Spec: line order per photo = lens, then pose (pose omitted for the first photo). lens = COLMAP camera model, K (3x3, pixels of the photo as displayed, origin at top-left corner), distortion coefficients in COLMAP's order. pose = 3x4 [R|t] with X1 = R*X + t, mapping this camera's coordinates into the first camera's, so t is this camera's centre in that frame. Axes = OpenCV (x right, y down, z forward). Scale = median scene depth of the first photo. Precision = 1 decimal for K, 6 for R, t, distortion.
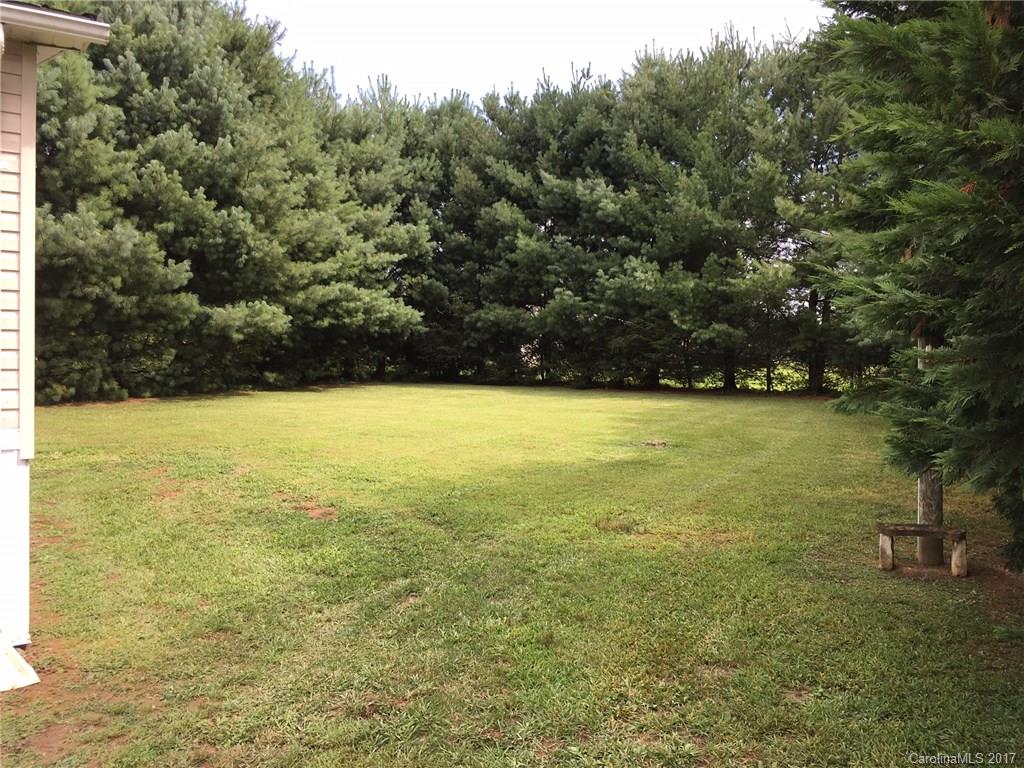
lens RADIAL K [[873.1, 0, 504.3], [0, 873.1, 377.8], [0, 0, 1]] dist [0.062681, -0.077866]
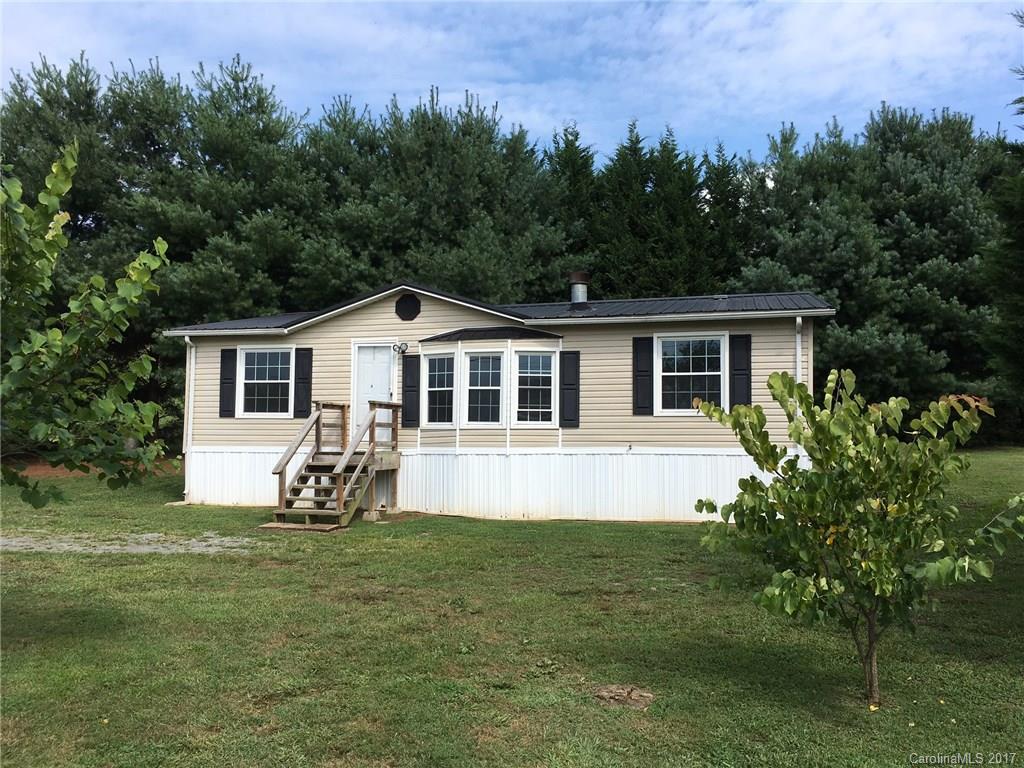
lens RADIAL K [[873.1, 0, 514.8], [0, 873.1, 385.2], [0, 0, 1]] dist [0.062681, -0.077866]
pose [[0.641474, -0.042125, -0.765987, 0.263528], [-0.007872, 0.998077, -0.061480, 0.012883], [0.767104, 0.045467, 0.639909, -0.401250]]
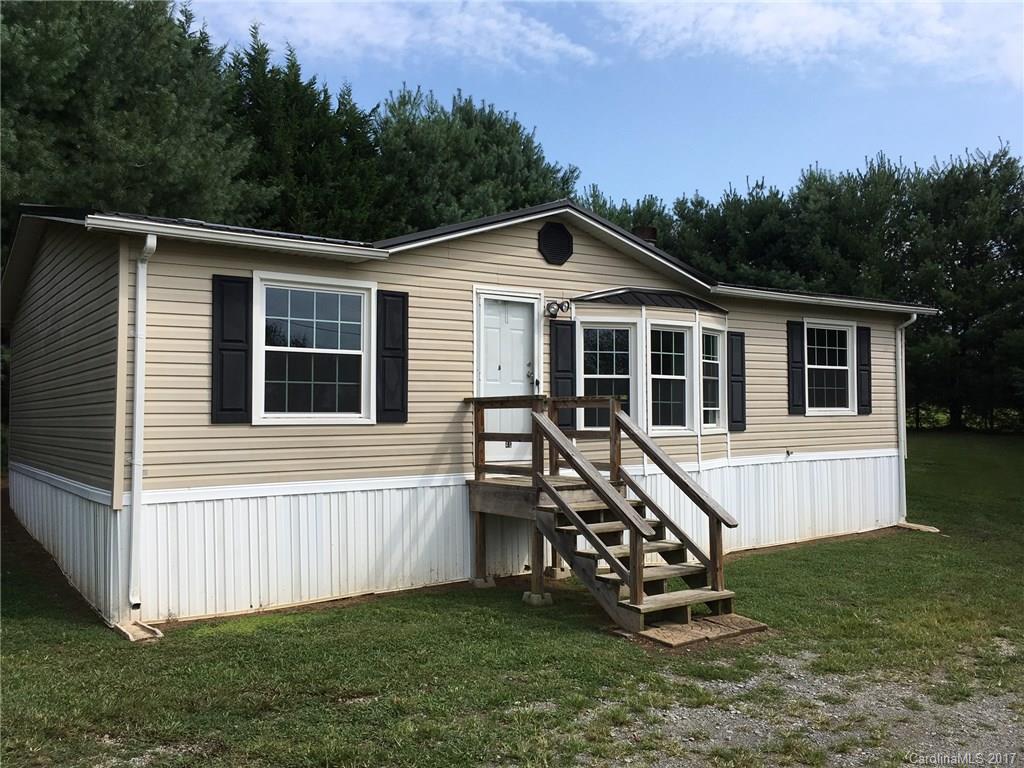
lens RADIAL K [[873.1, 0, 512.4], [0, 873.1, 380.2], [0, 0, 1]] dist [0.062681, -0.077866]
pose [[0.999976, -0.005967, -0.003503, -0.430663], [0.005818, 0.999137, -0.041129, -0.008176], [0.003745, 0.041108, 0.999148, -0.464020]]
